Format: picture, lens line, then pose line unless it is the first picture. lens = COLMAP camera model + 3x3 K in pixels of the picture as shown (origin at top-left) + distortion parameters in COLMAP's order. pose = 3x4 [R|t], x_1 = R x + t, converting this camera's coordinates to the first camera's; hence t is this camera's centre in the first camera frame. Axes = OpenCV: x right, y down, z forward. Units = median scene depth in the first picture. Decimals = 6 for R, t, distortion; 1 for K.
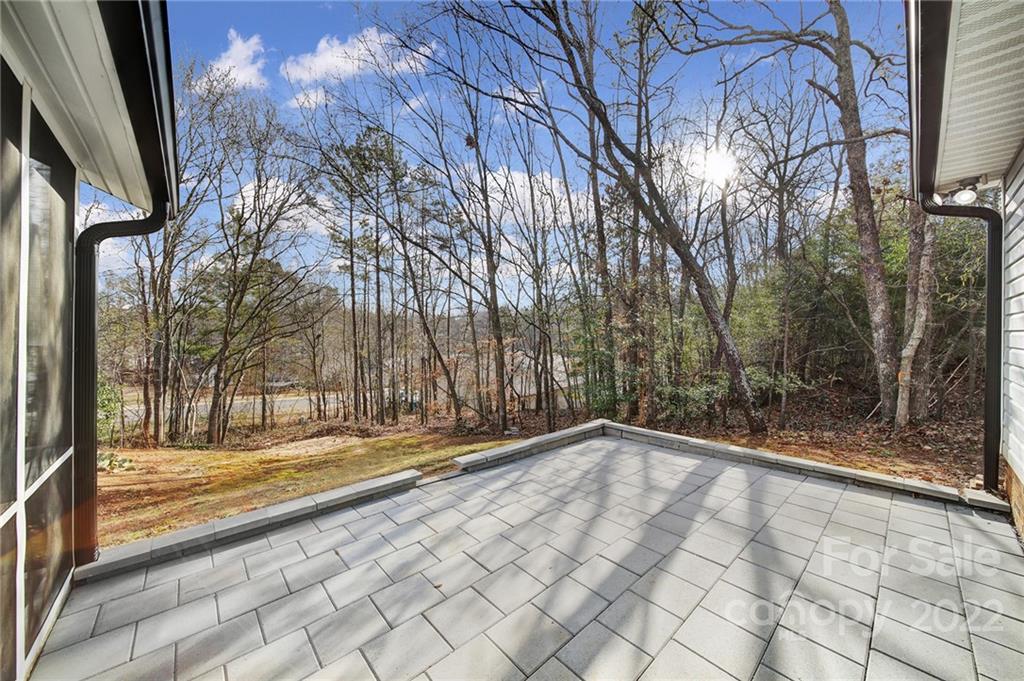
lens RADIAL K [[365.0, 0, 507.9], [0, 365.0, 323.3], [0, 0, 1]] dist [-0.001301, -0.000294]
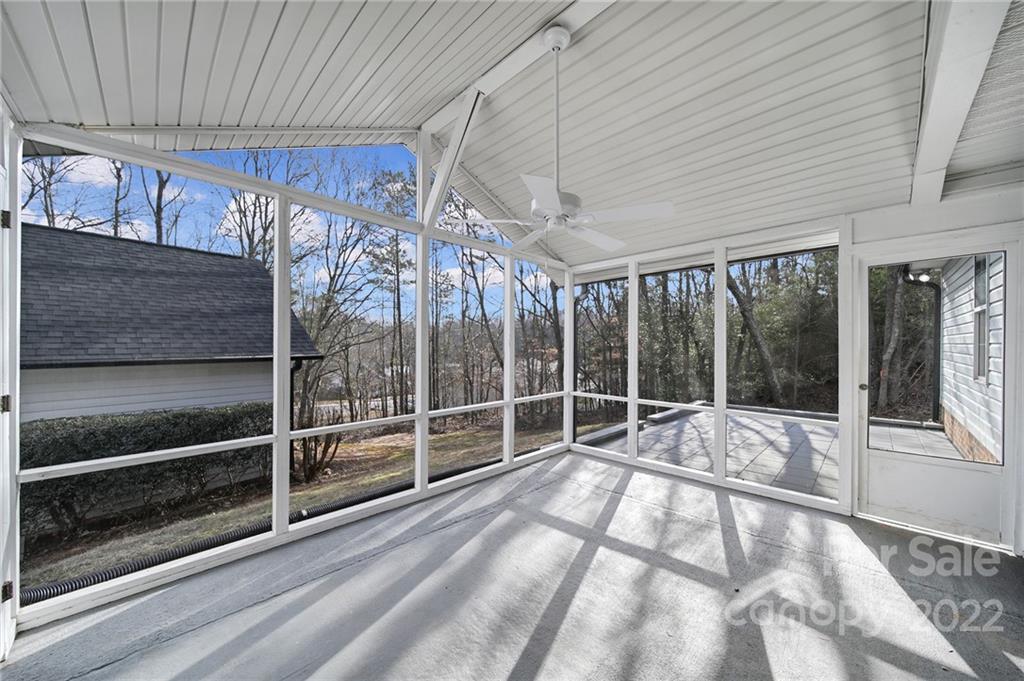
lens RADIAL K [[357.2, 0, 510.4], [0, 357.2, 336.5], [0, 0, 1]] dist [0.000515, -0.002459]
pose [[0.999149, 0.000501, 0.041252, -0.770415], [-0.000637, 0.999994, 0.003294, -0.012927], [-0.041250, -0.003318, 0.999143, -0.605180]]
